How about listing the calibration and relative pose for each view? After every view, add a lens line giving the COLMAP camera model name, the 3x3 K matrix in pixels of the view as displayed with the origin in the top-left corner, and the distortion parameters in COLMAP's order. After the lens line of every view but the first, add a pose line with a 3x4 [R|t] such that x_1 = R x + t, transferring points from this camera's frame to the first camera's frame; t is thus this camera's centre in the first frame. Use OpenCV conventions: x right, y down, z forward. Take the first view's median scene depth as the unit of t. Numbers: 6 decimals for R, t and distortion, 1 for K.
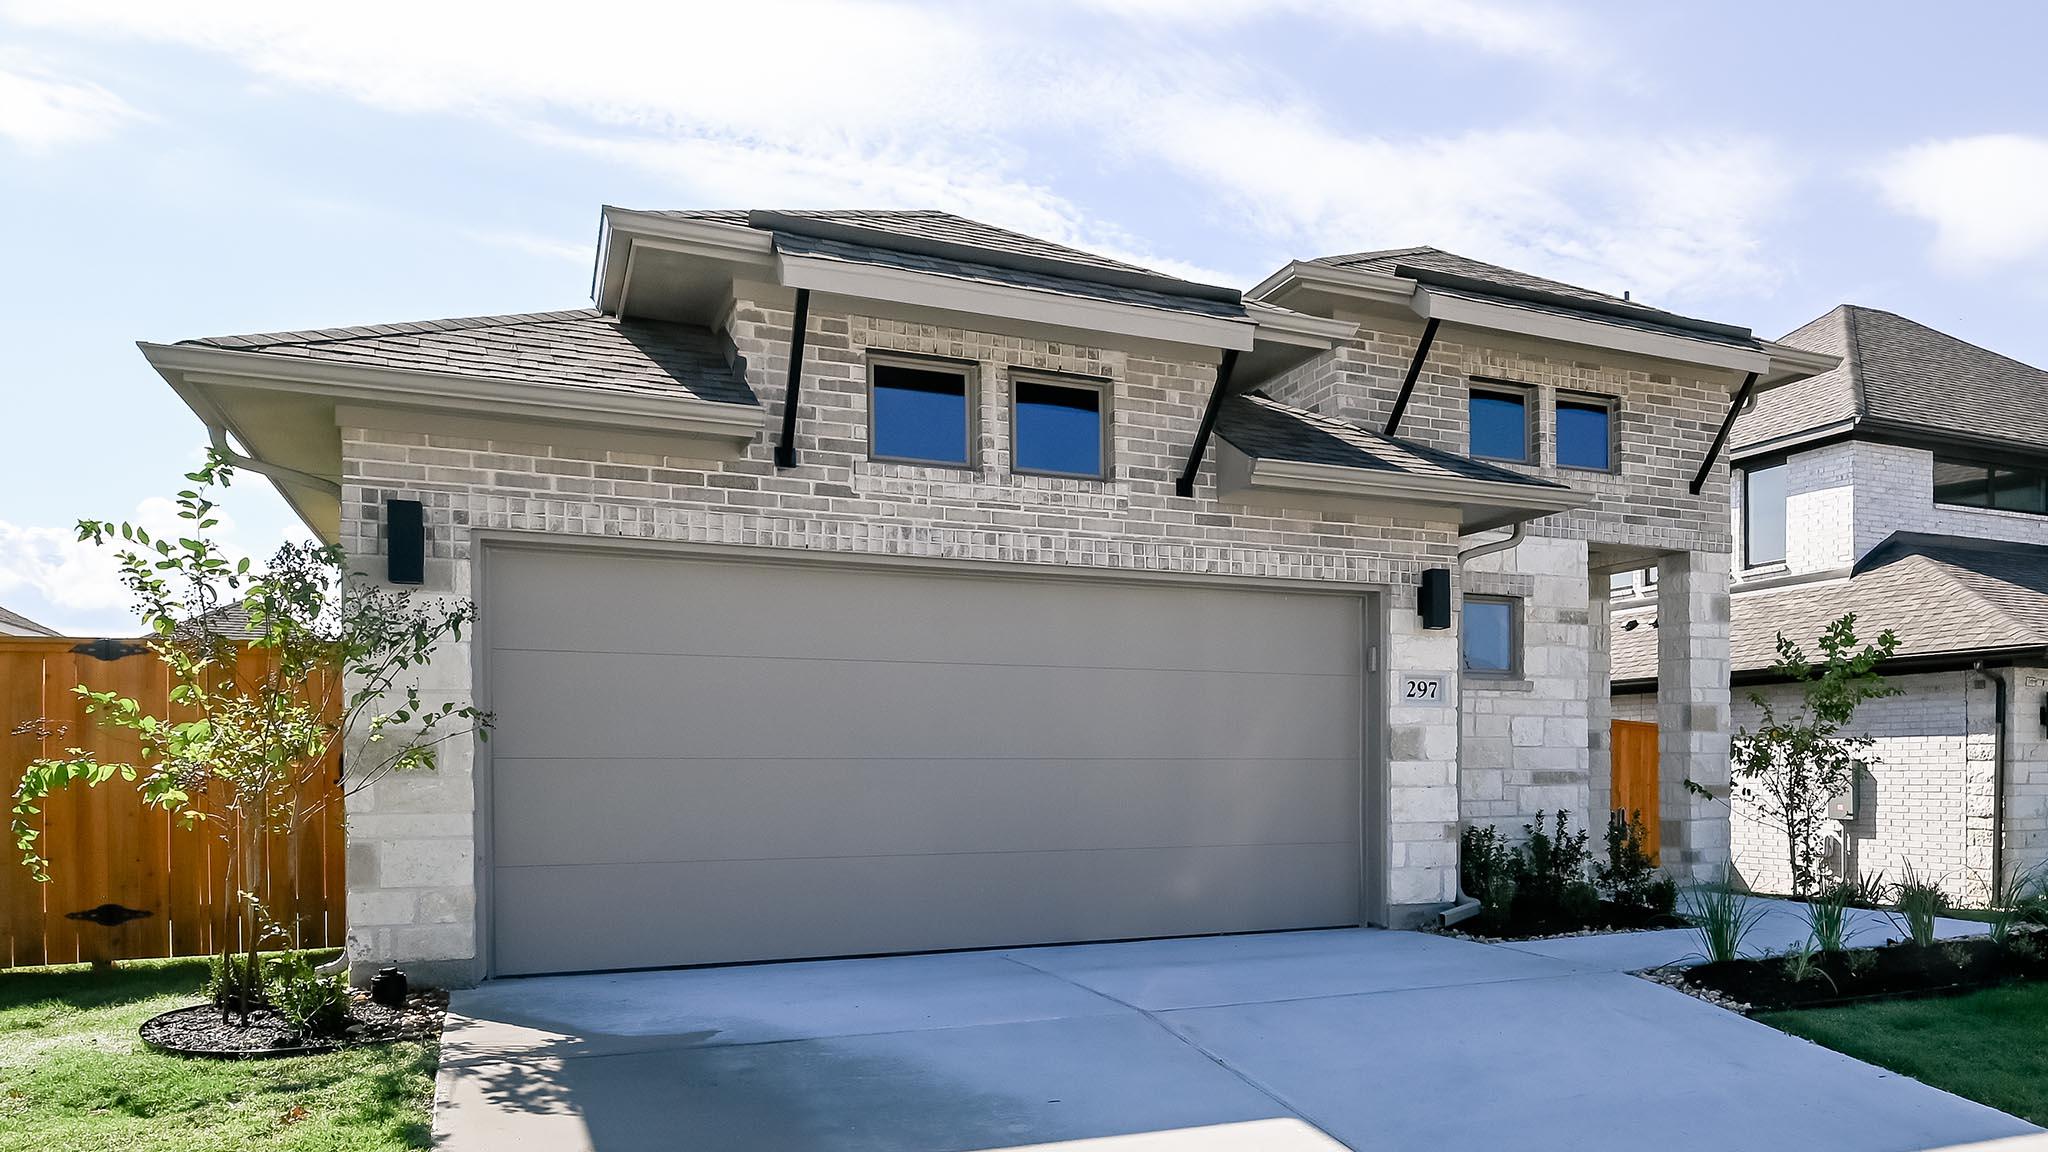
lens RADIAL K [[966.9, 0, 1023.7], [0, 966.9, 580.4], [0, 0, 1]] dist [-0.001828, -0.000492]
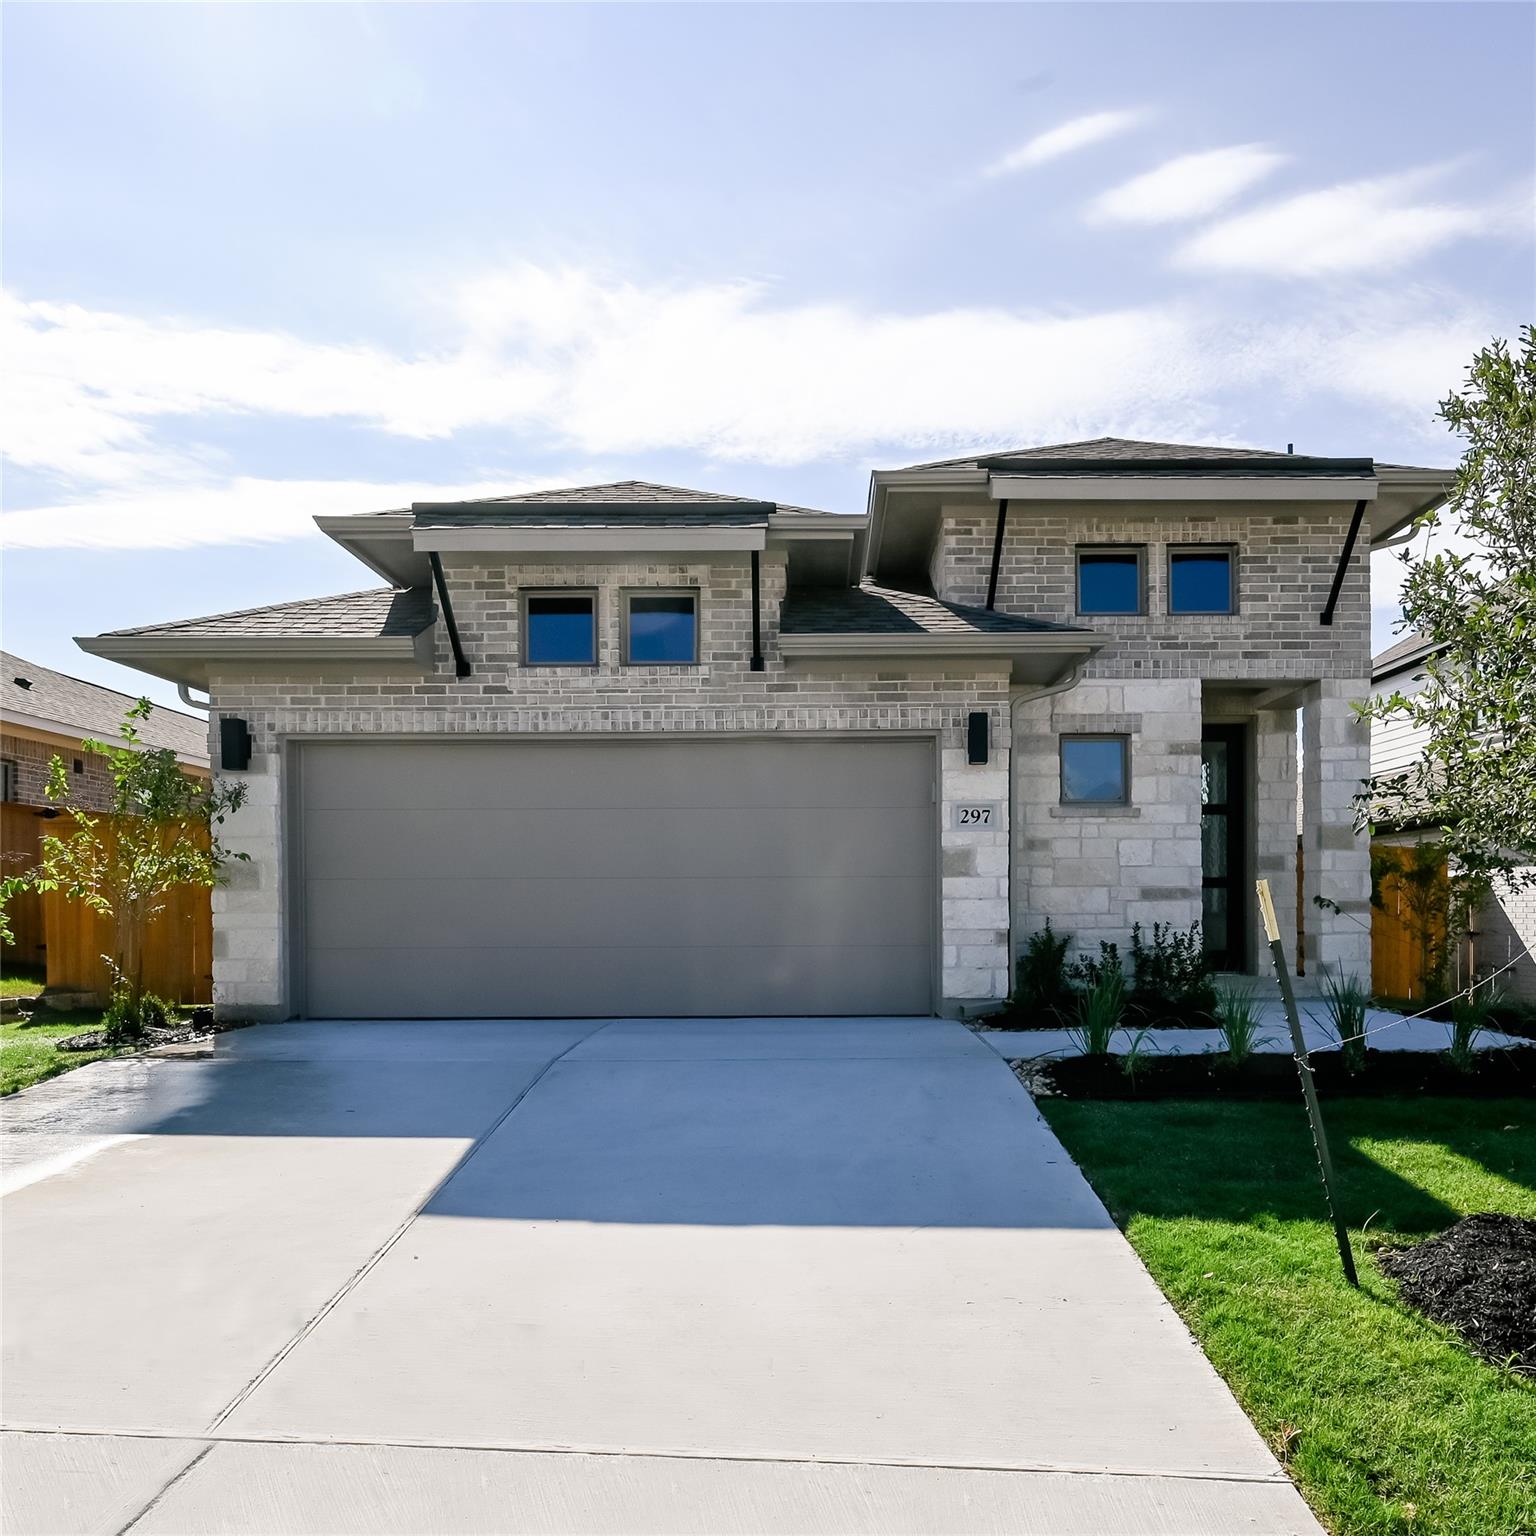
lens RADIAL K [[716.4, 0, 768.1], [0, 716.4, 765.3], [0, 0, 1]] dist [-0.002654, 0.000098]
pose [[0.953374, -0.056610, -0.296434, 0.446905], [0.058021, 0.998307, -0.004046, 0.041197], [0.296161, -0.013342, 0.955045, 0.100127]]
